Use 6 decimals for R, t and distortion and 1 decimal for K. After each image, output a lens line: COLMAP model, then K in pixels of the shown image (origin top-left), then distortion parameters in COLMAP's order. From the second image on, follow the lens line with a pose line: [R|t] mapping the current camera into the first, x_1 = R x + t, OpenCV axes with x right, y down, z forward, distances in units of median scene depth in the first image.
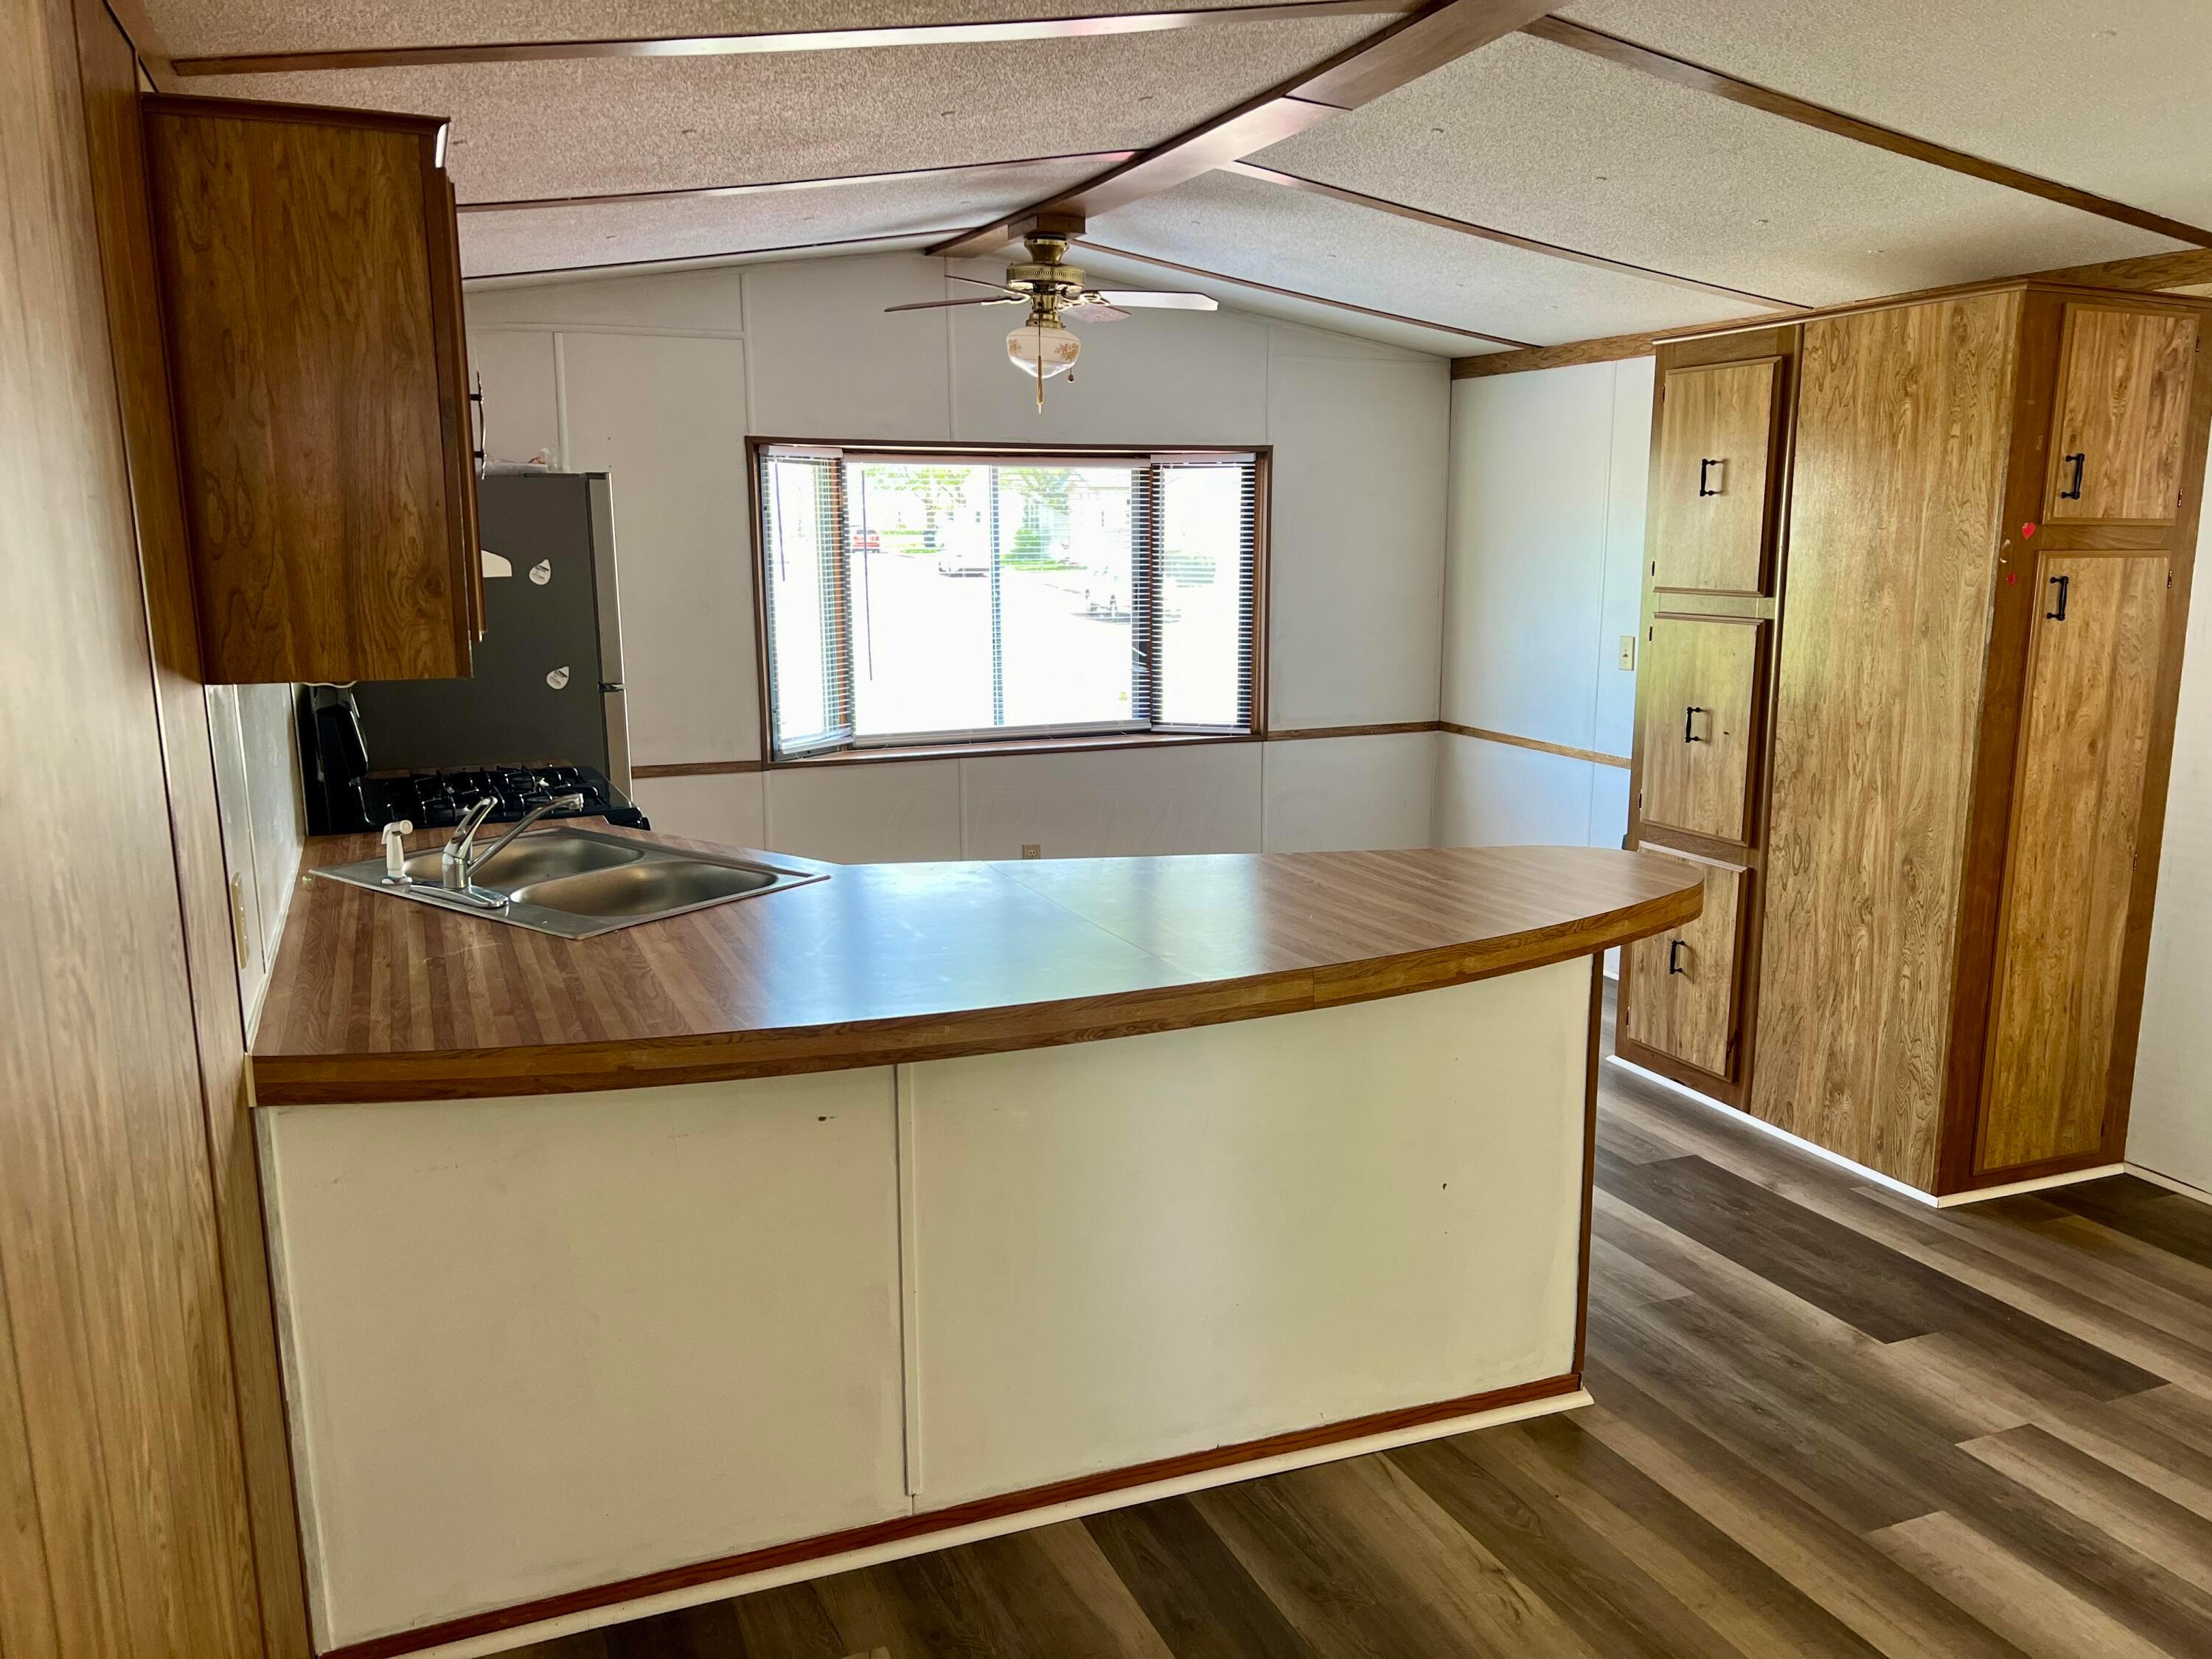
lens RADIAL K [[1657.0, 0, 1106.0], [0, 1657.0, 829.5], [0, 0, 1]] dist [0.070955, -0.081153]
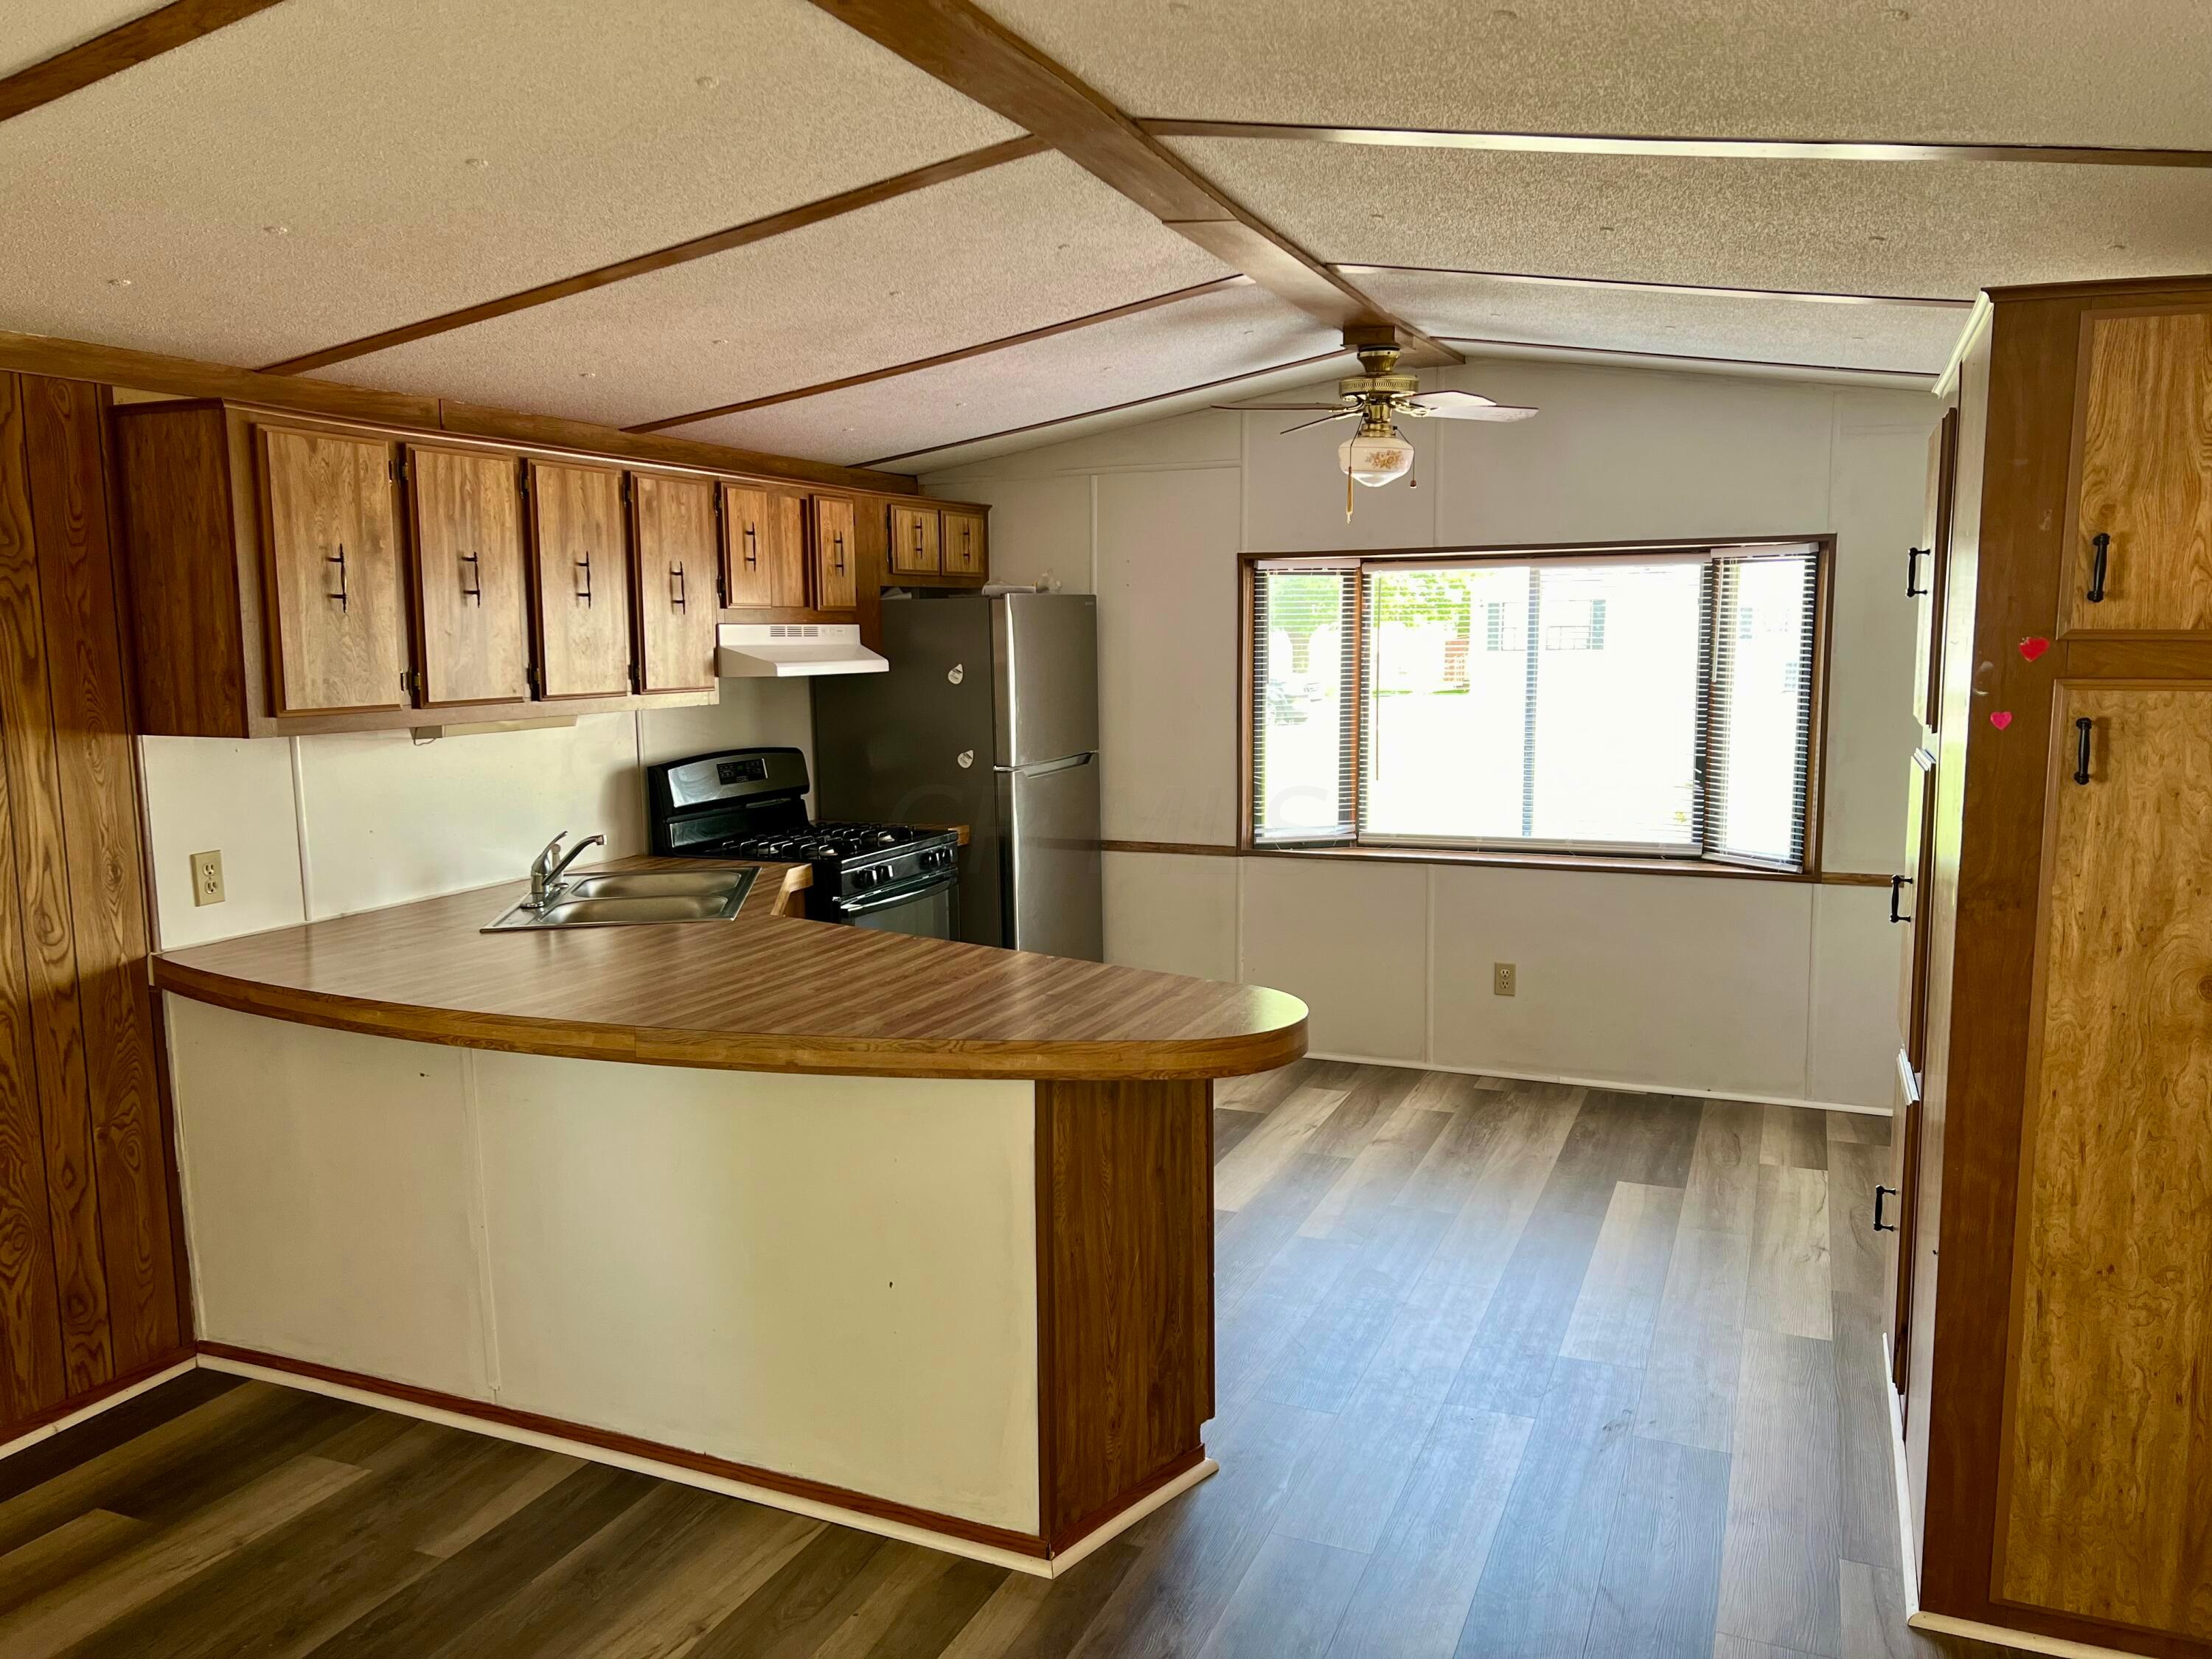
lens RADIAL K [[1657.0, 0, 1106.0], [0, 1657.0, 829.5], [0, 0, 1]] dist [0.070955, -0.081153]
pose [[0.700385, 0.083280, -0.708891, 0.720562], [-0.122465, 0.992463, -0.004402, -0.053556], [0.703181, 0.089897, 0.705305, 0.252052]]
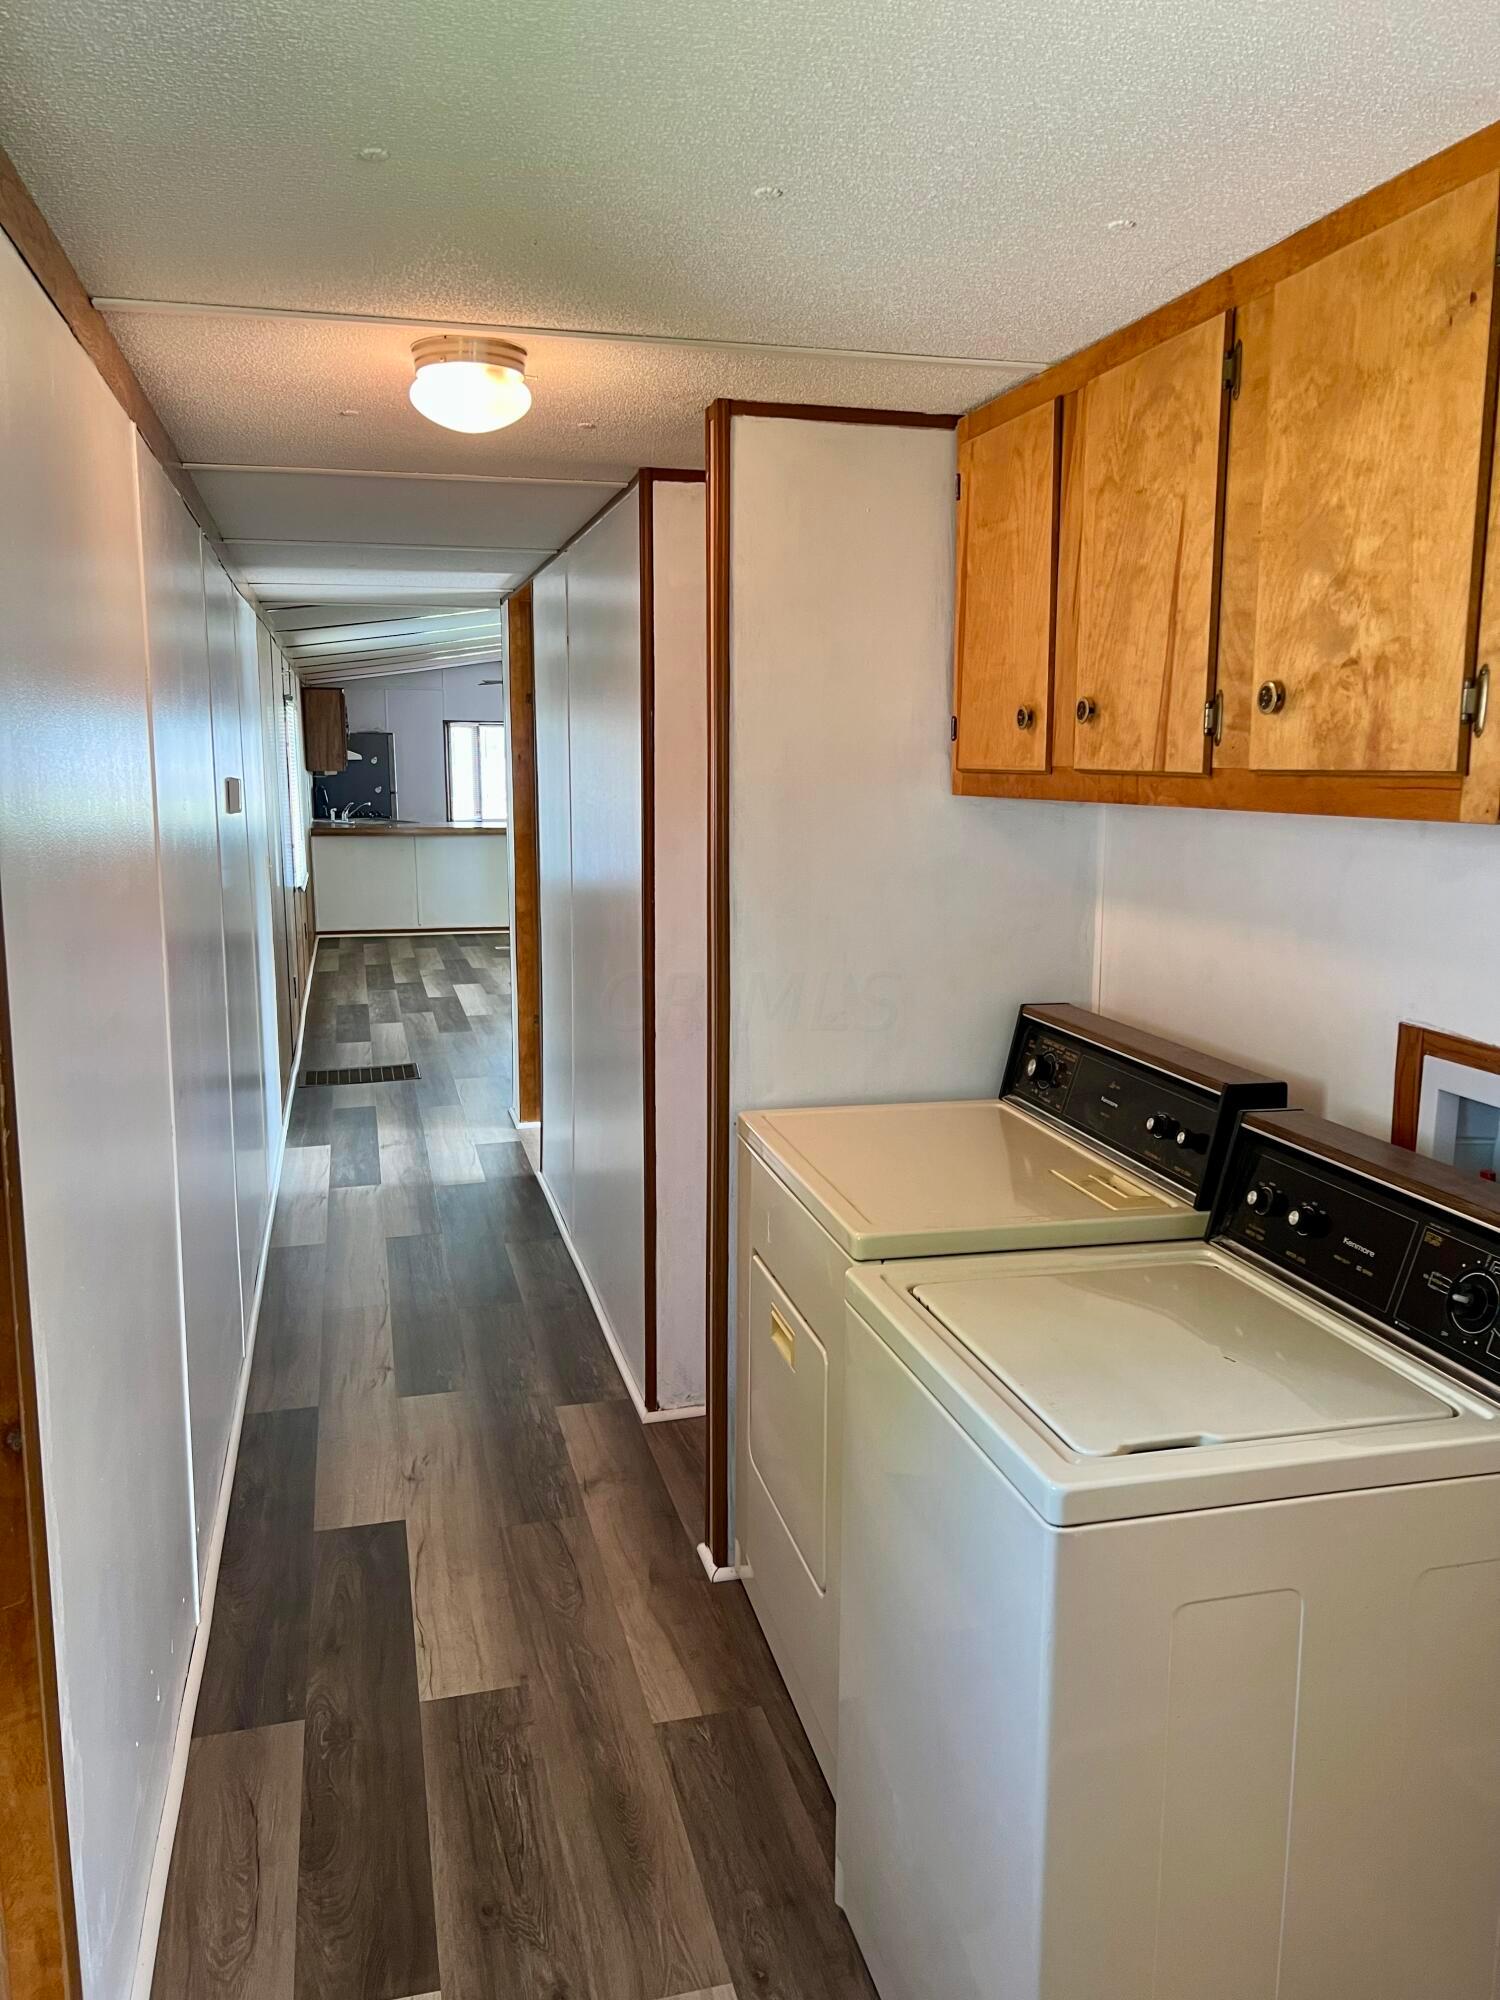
lens RADIAL K [[1498.2, 0, 750.0], [0, 1498.2, 1000.0], [0, 0, 1]] dist [0.070955, -0.081153]
pose [[0.991436, 0.032633, -0.126447, 1.018398], [-0.035408, 0.999178, -0.019758, 0.454919], [0.125699, 0.024066, 0.991777, -2.393315]]
